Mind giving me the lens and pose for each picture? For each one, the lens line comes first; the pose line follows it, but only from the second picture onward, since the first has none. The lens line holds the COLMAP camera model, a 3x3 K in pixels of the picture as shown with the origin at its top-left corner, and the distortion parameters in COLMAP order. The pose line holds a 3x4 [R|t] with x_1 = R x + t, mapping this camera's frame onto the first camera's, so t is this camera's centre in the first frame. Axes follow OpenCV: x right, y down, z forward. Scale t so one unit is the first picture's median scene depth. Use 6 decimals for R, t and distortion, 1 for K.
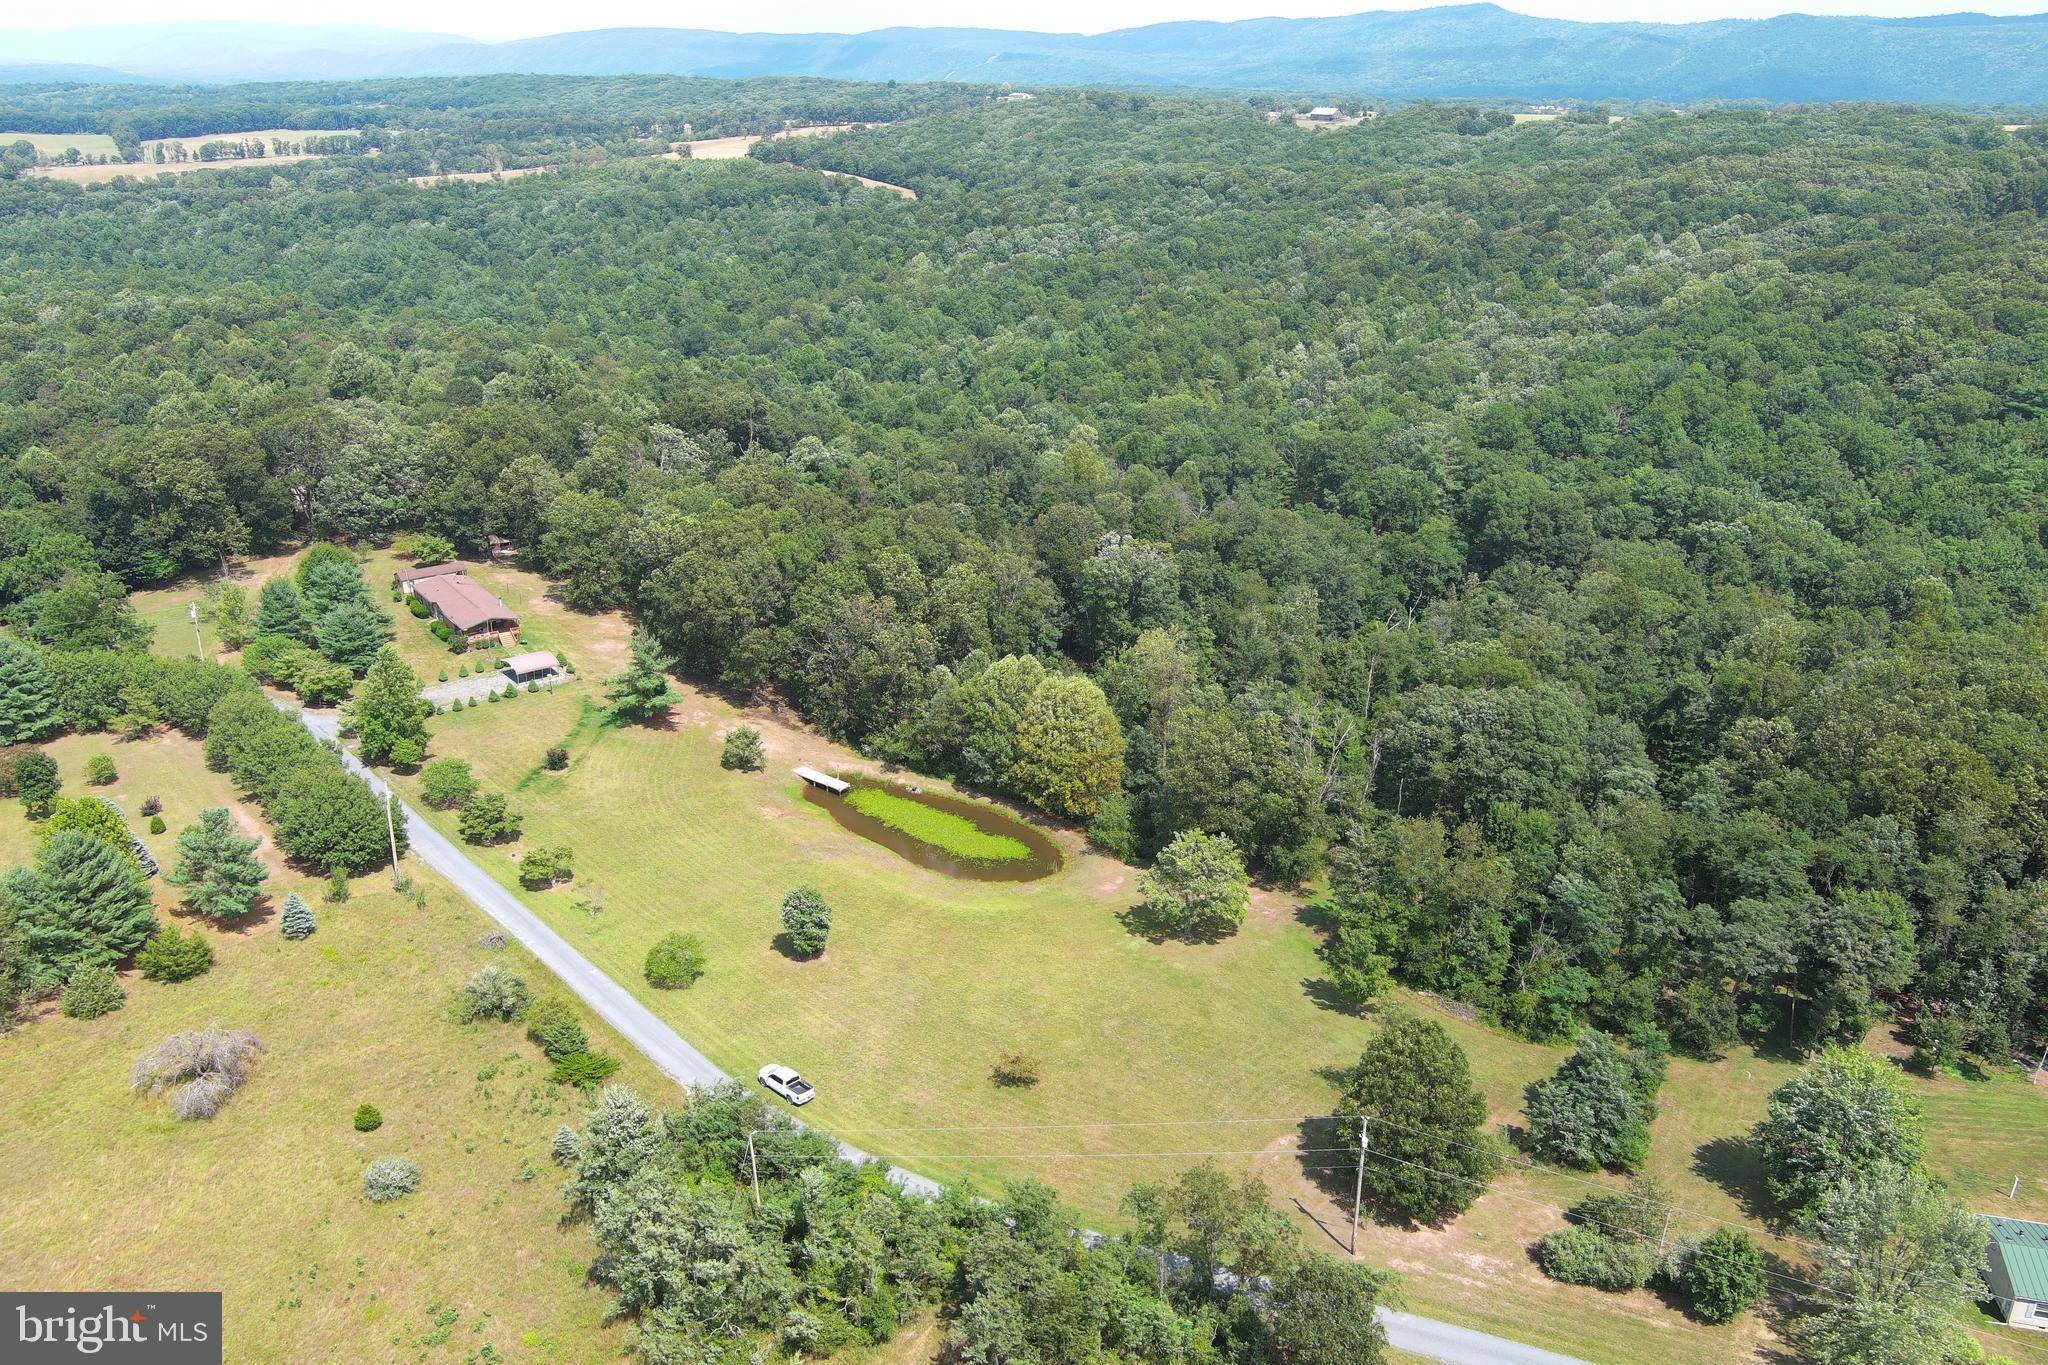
lens RADIAL K [[1418.8, 0, 1021.9], [0, 1418.8, 677.3], [0, 0, 1]] dist [0.038541, -0.047474]
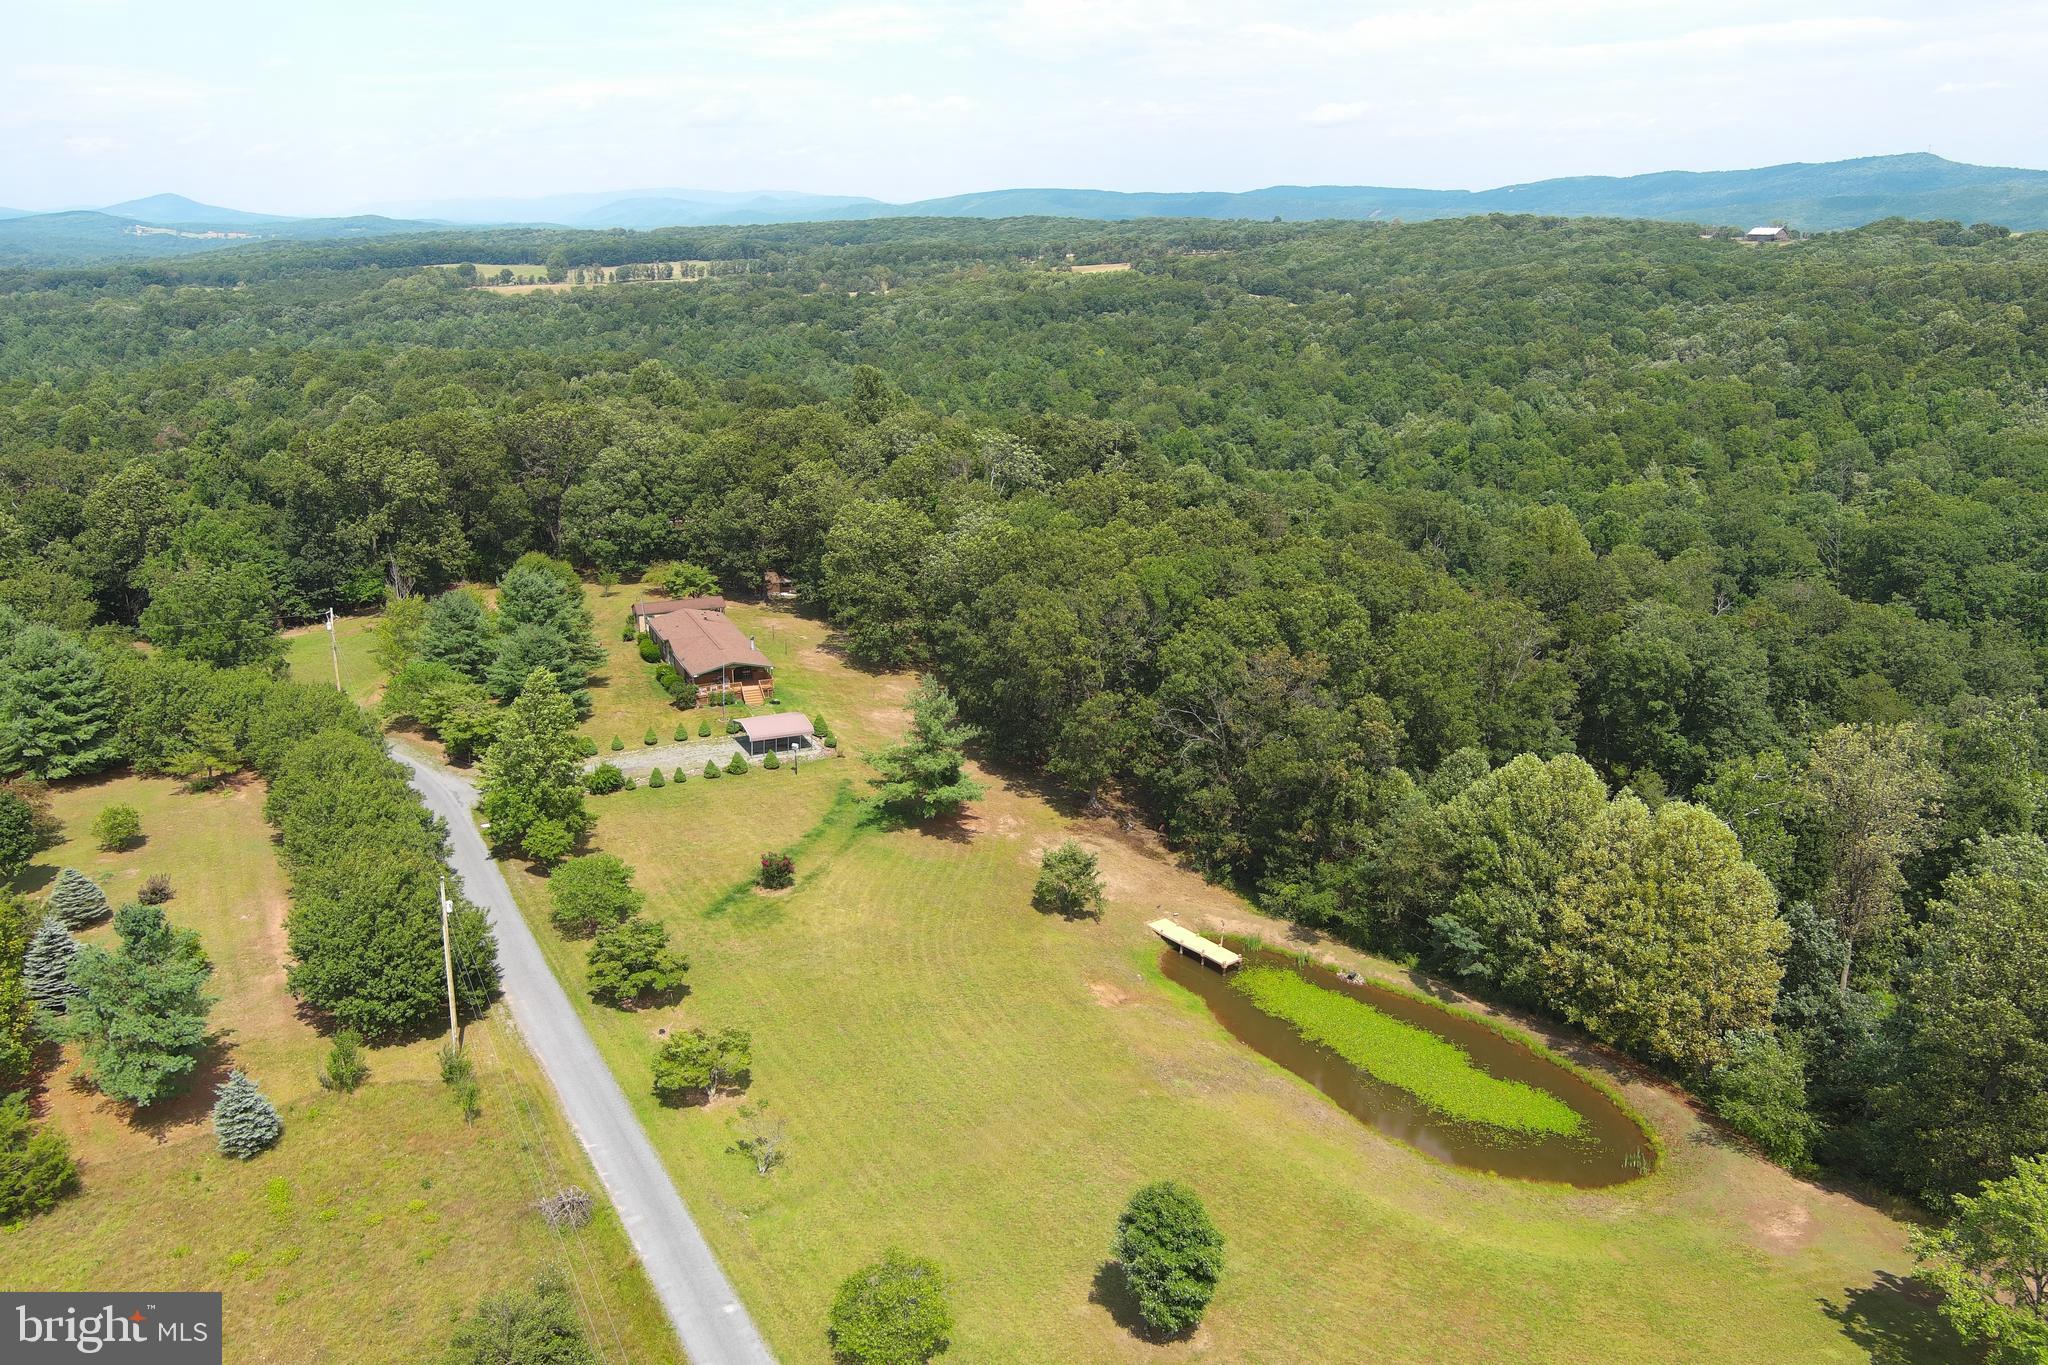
lens RADIAL K [[1418.8, 0, 1021.9], [0, 1418.8, 677.3], [0, 0, 1]] dist [0.038541, -0.047474]
pose [[0.969080, 0.050521, -0.241520, -0.068846], [-0.075454, 0.992602, -0.095125, 0.021904], [0.234927, 0.110407, 0.965722, 0.373753]]
